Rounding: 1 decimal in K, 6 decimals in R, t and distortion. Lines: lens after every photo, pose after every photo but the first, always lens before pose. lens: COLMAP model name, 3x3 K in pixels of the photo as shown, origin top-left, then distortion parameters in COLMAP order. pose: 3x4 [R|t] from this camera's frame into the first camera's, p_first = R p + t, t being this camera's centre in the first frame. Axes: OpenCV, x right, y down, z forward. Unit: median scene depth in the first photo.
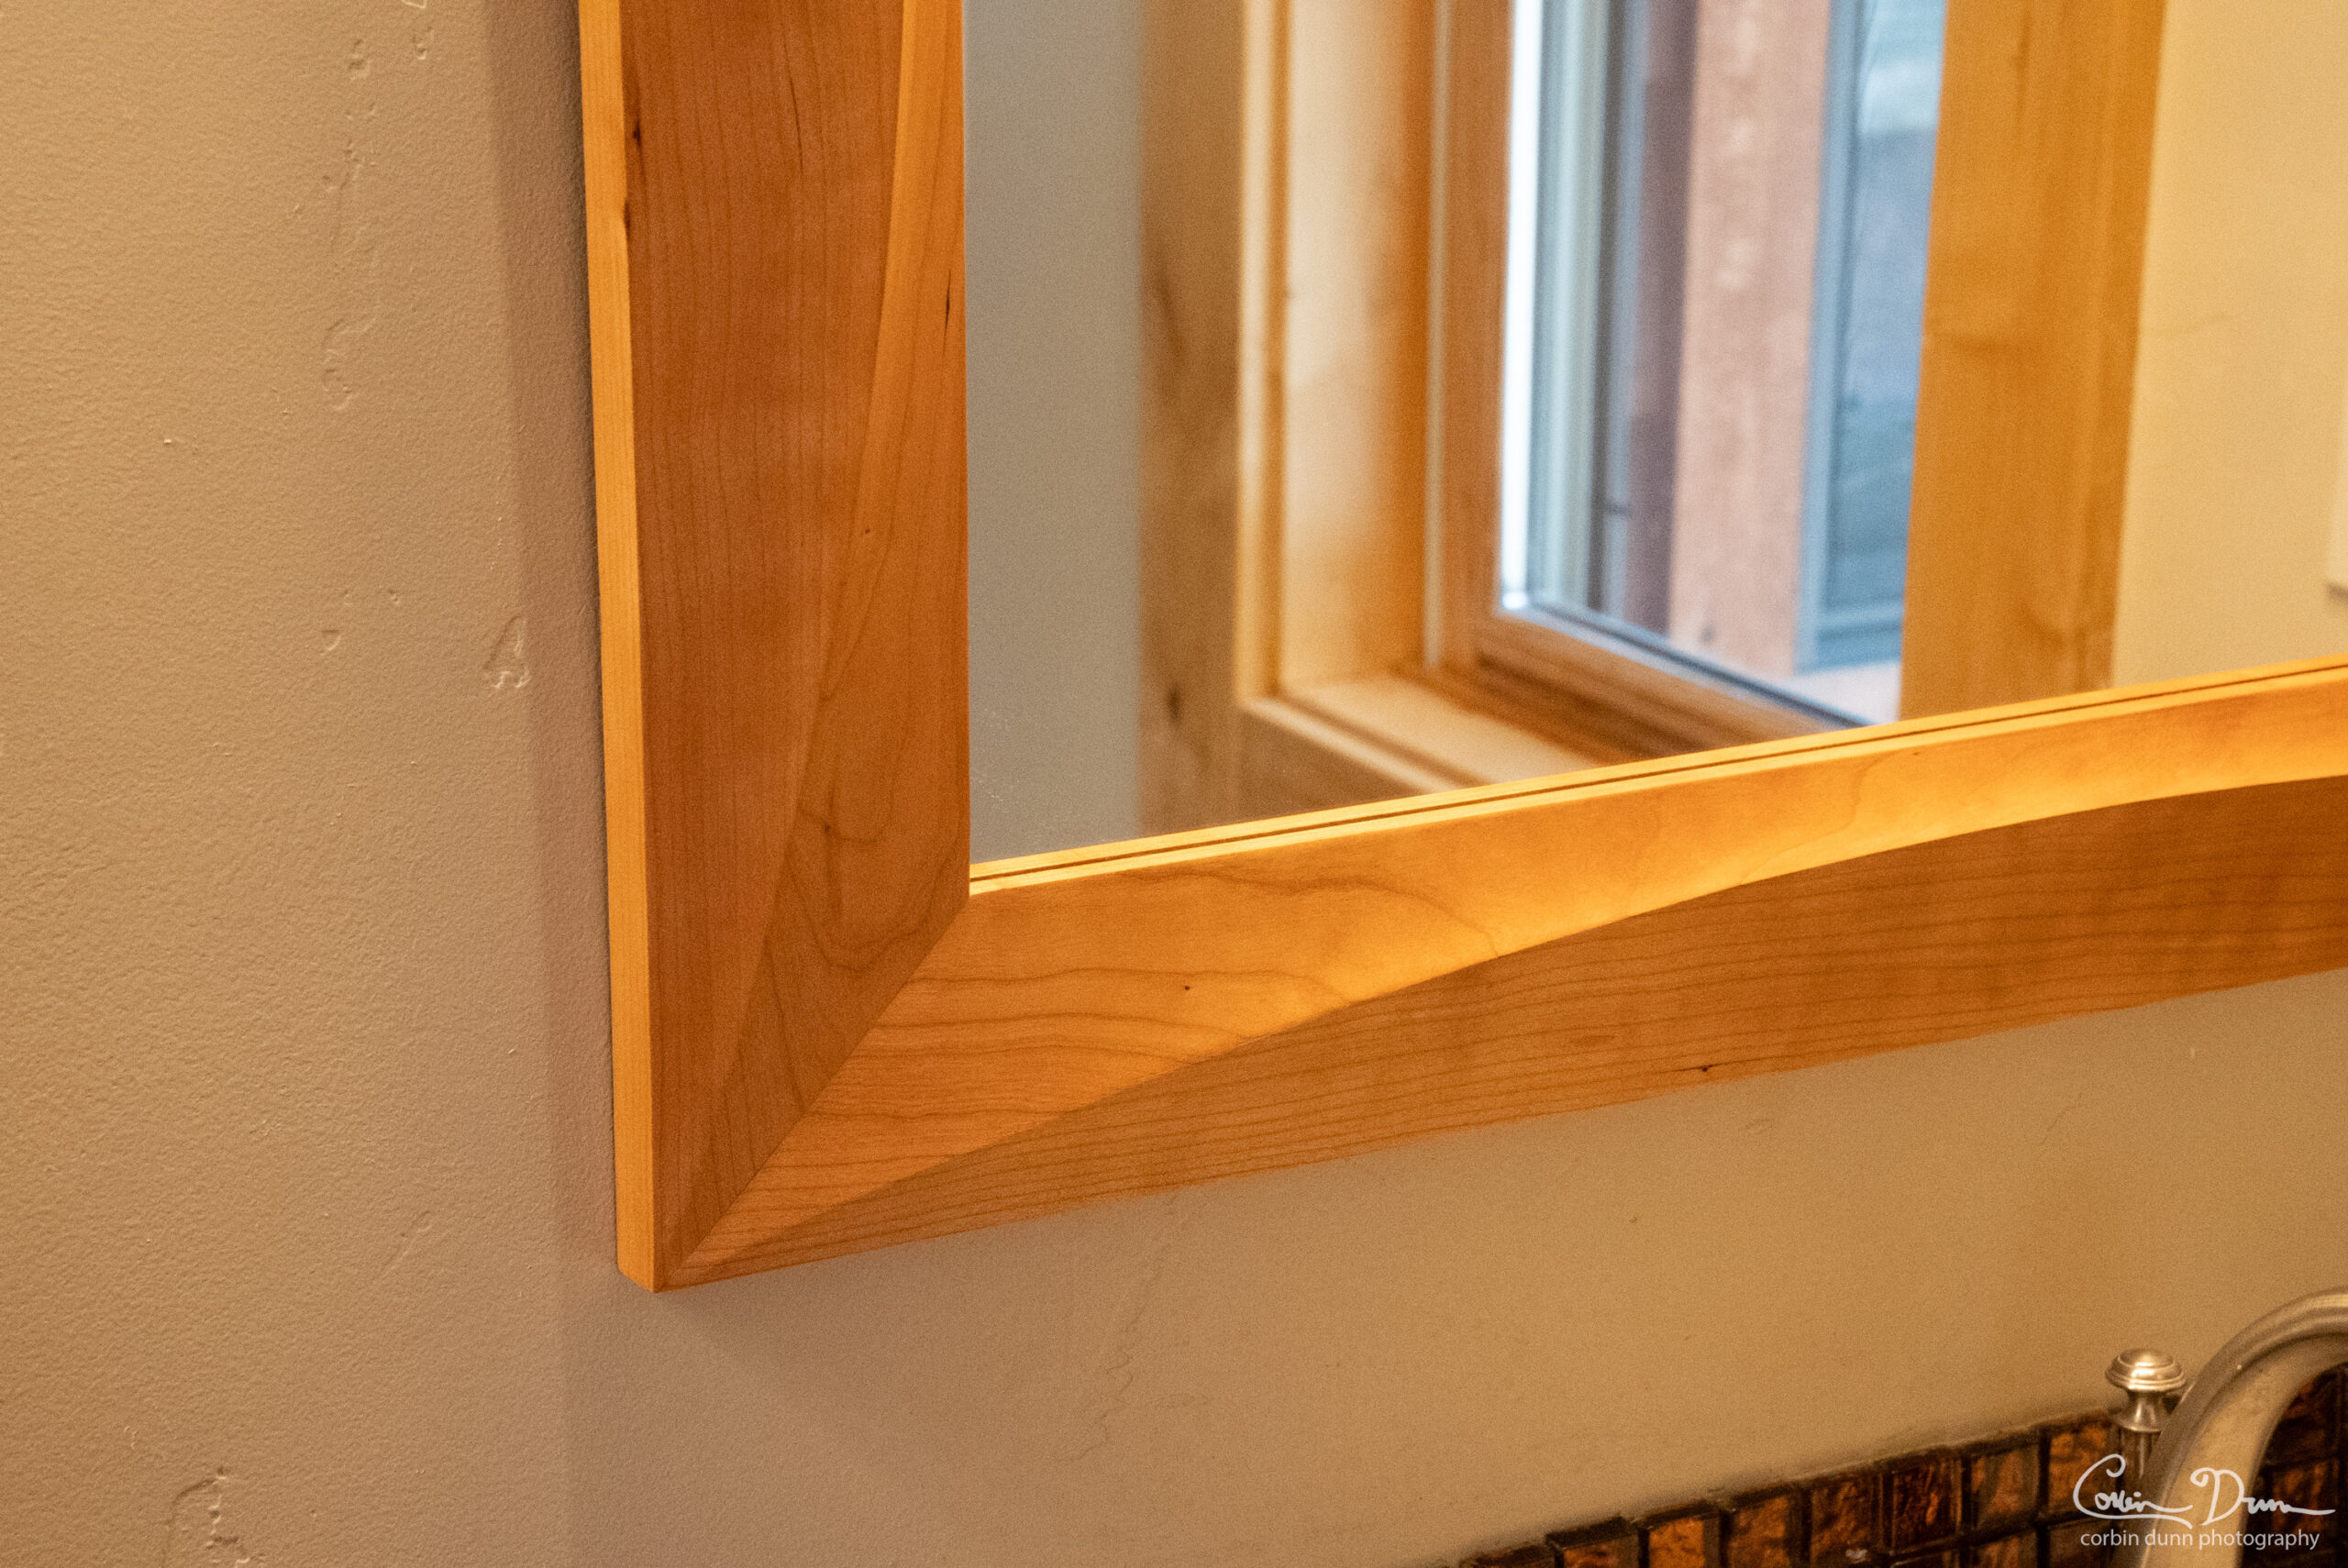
lens RADIAL K [[4583.0, 0, 1143.8], [0, 4583.0, 779.2], [0, 0, 1]] dist [0.167990, 1.897646]
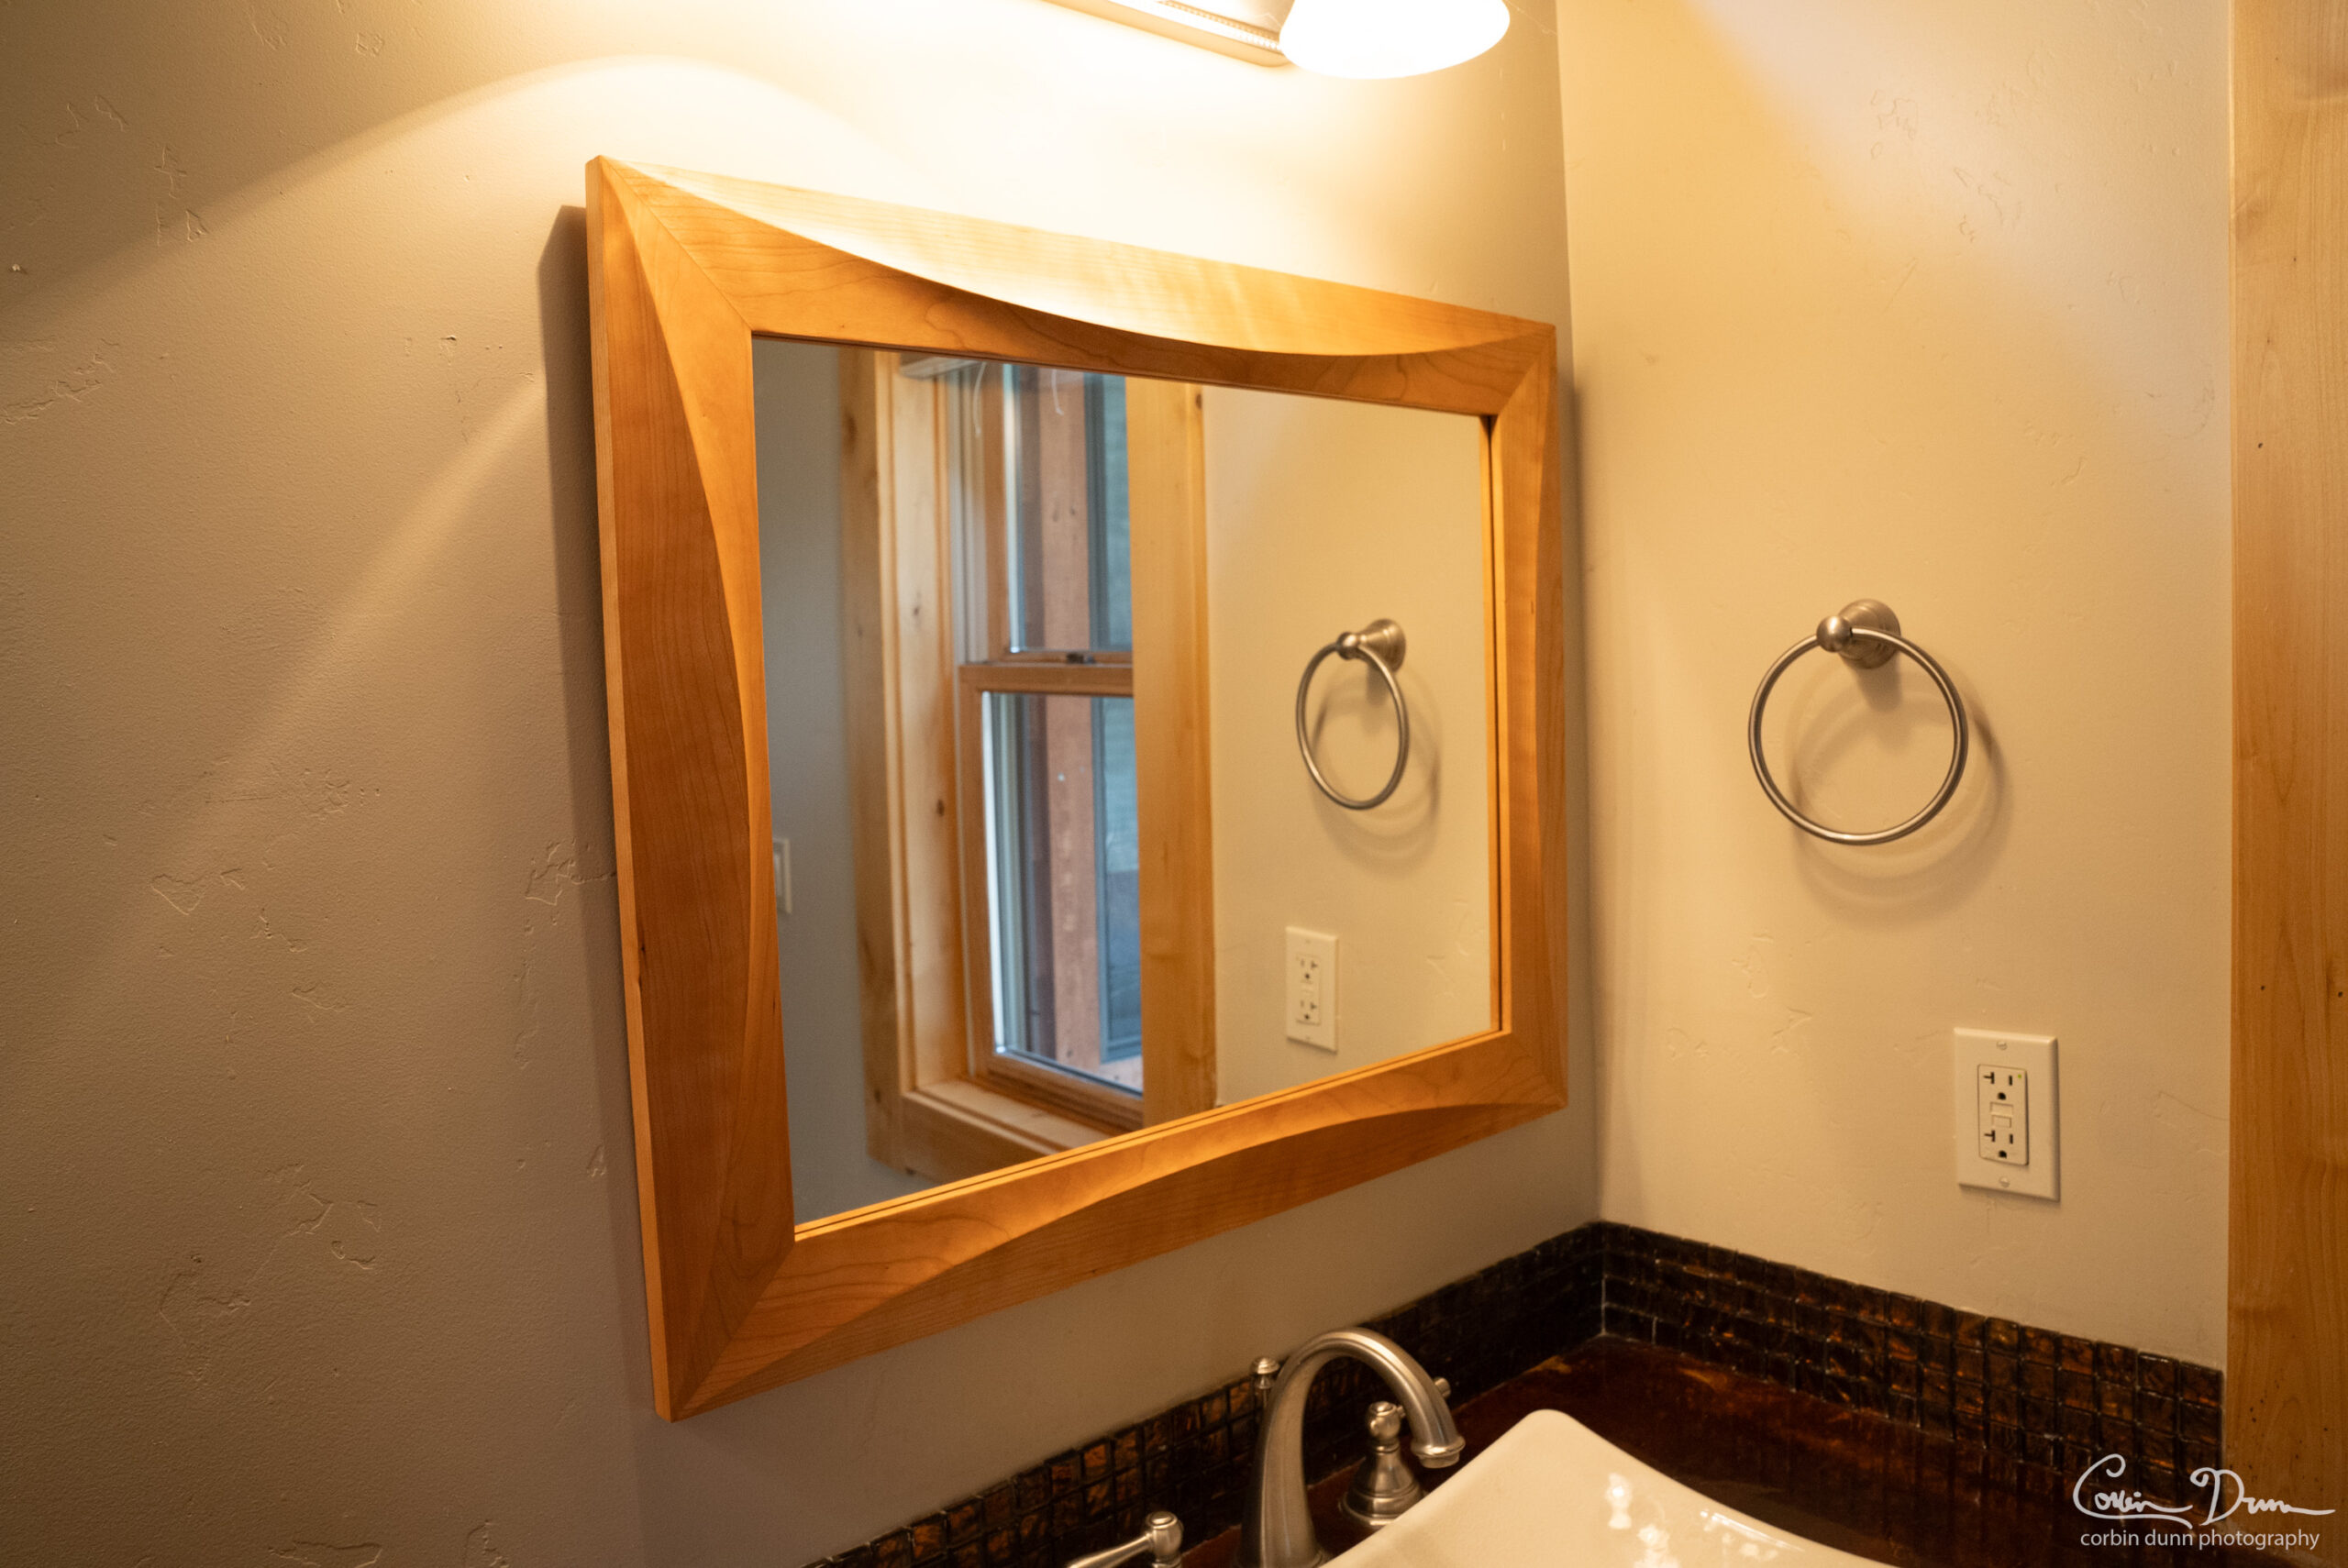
lens RADIAL K [[1574.1, 0, 1174.0], [0, 1574.1, 784.0], [0, 0, 1]] dist [-0.089503, 0.003163]
pose [[0.978677, -0.047067, 0.199938, 0.004578], [0.083606, 0.980390, -0.178452, -0.040589], [-0.187618, 0.191363, 0.963421, 0.095220]]
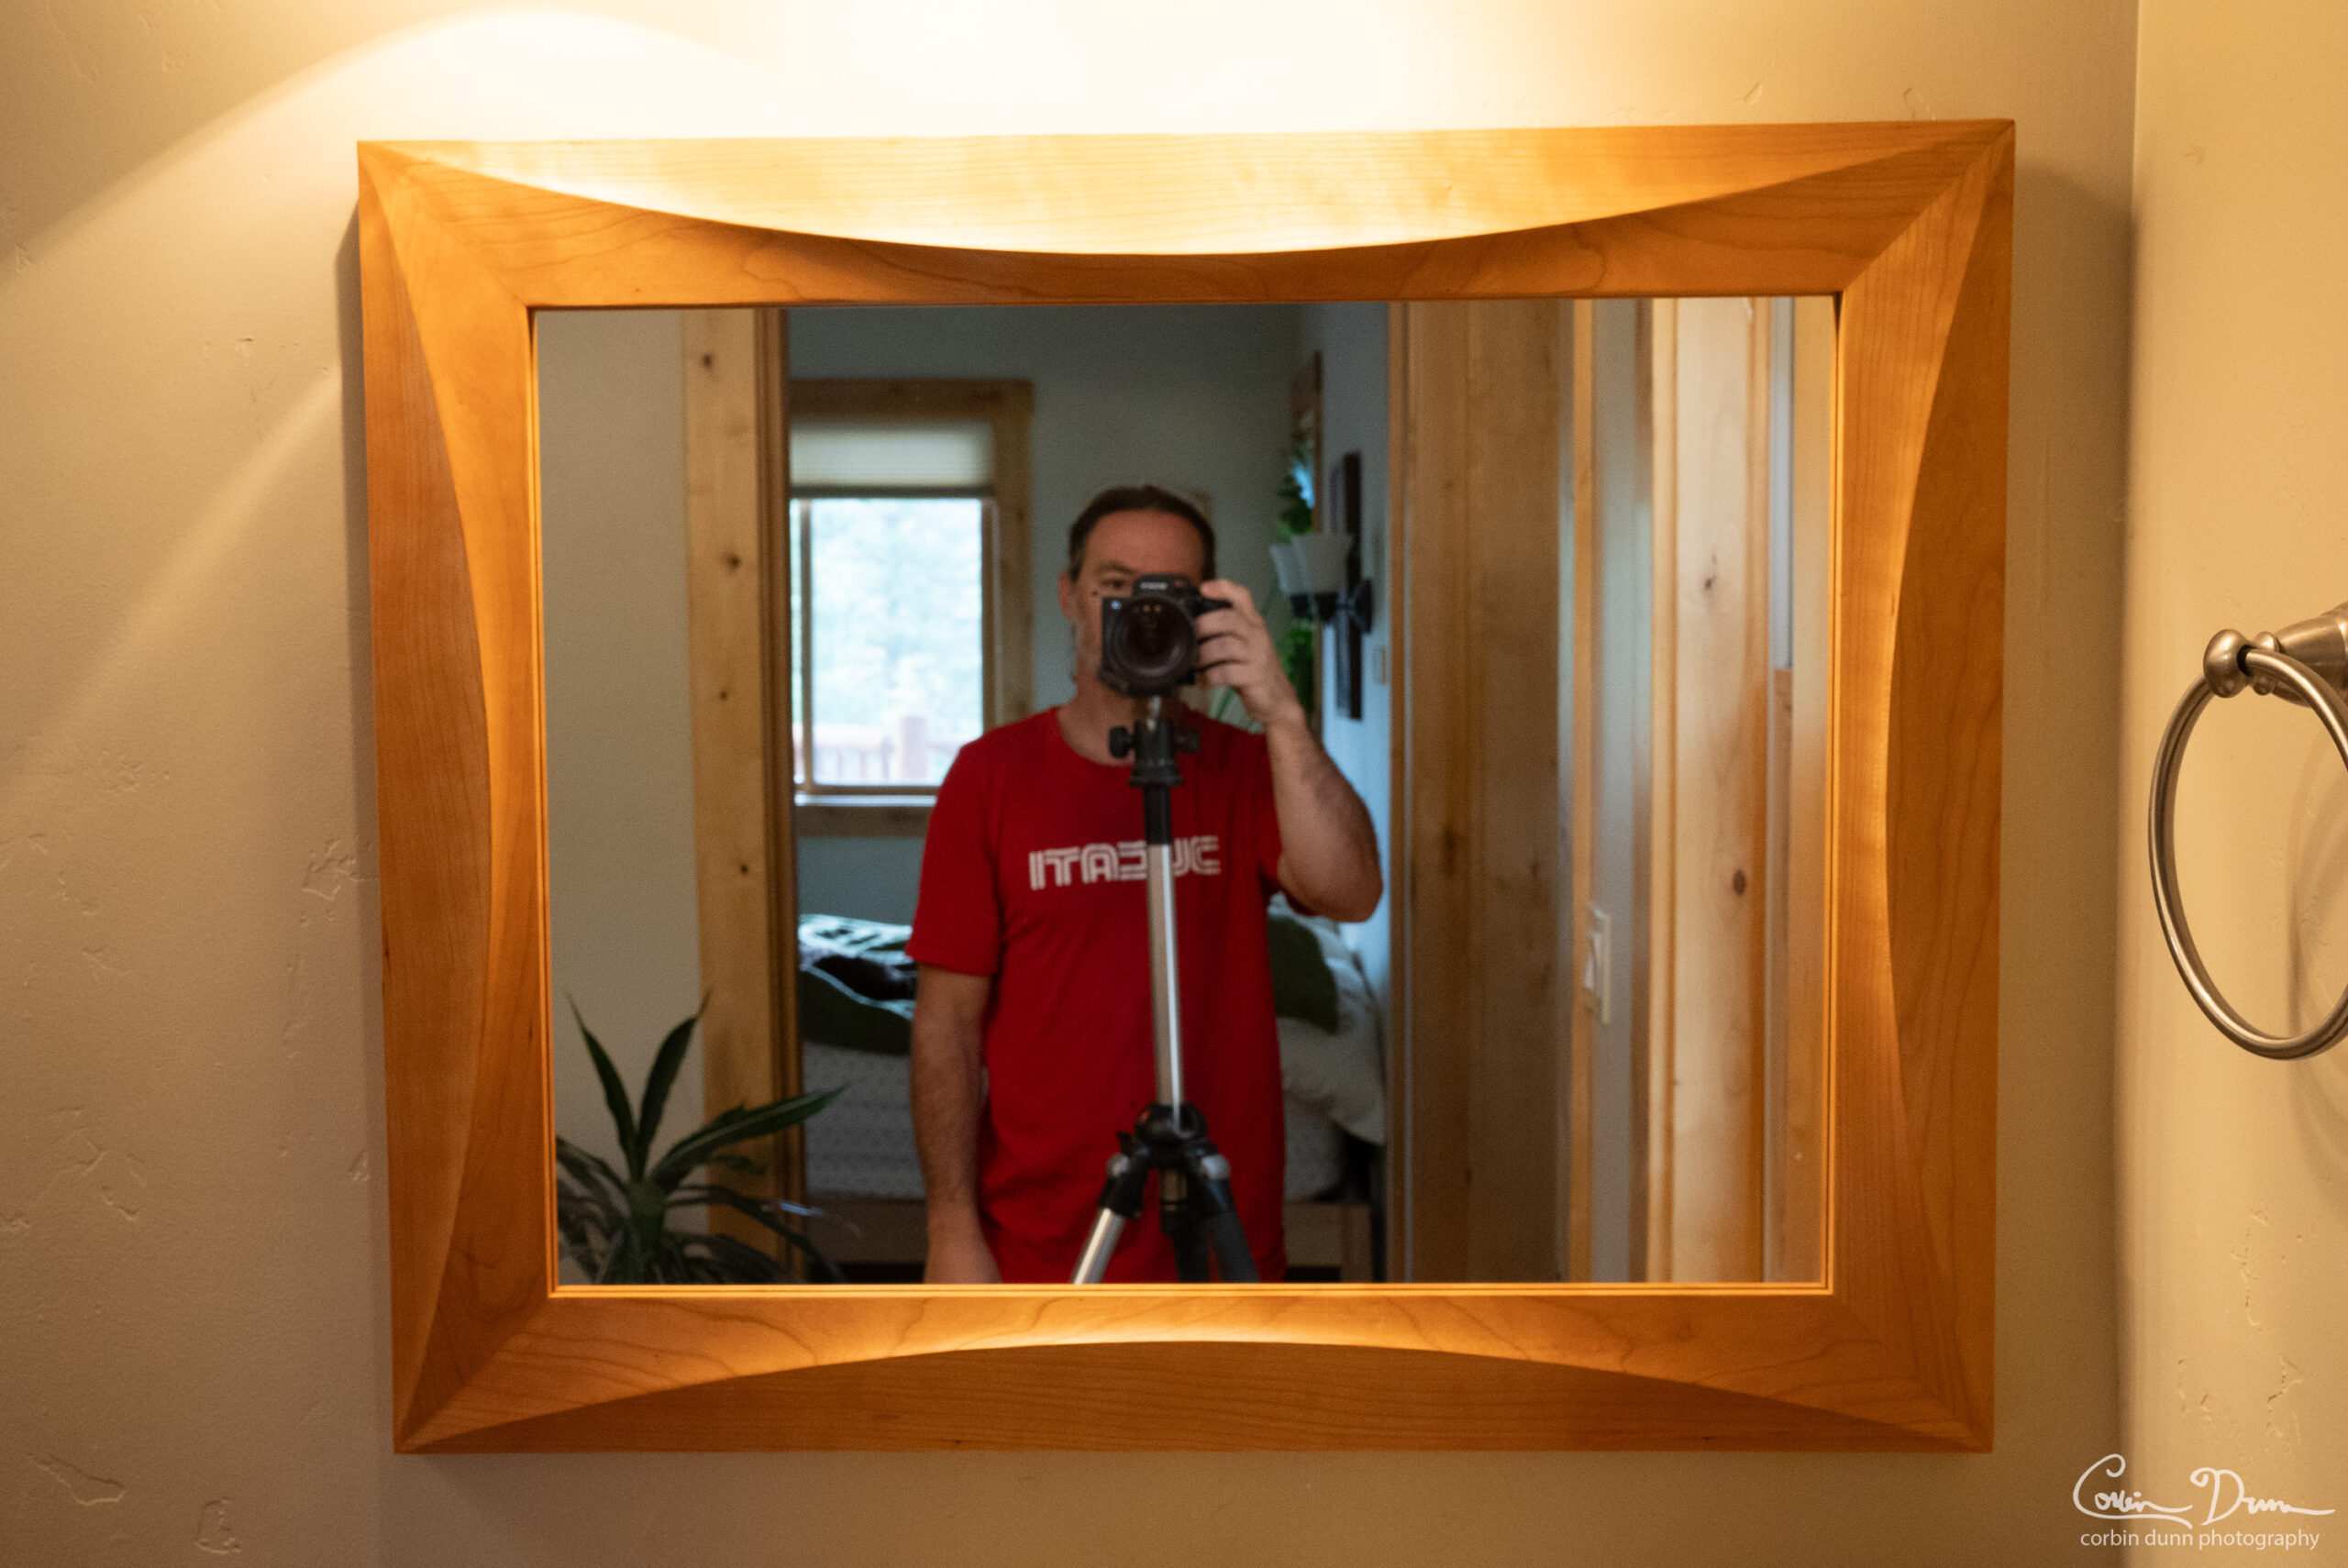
lens RADIAL K [[2443.5, 0, 1032.5], [0, 2443.5, 841.1], [0, 0, 1]] dist [0.006789, 0.002583]
pose [[0.871146, 0.031593, -0.490006, 0.613884], [-0.124924, 0.979351, -0.158951, -0.026861], [0.474866, 0.199683, 0.857105, 0.037352]]
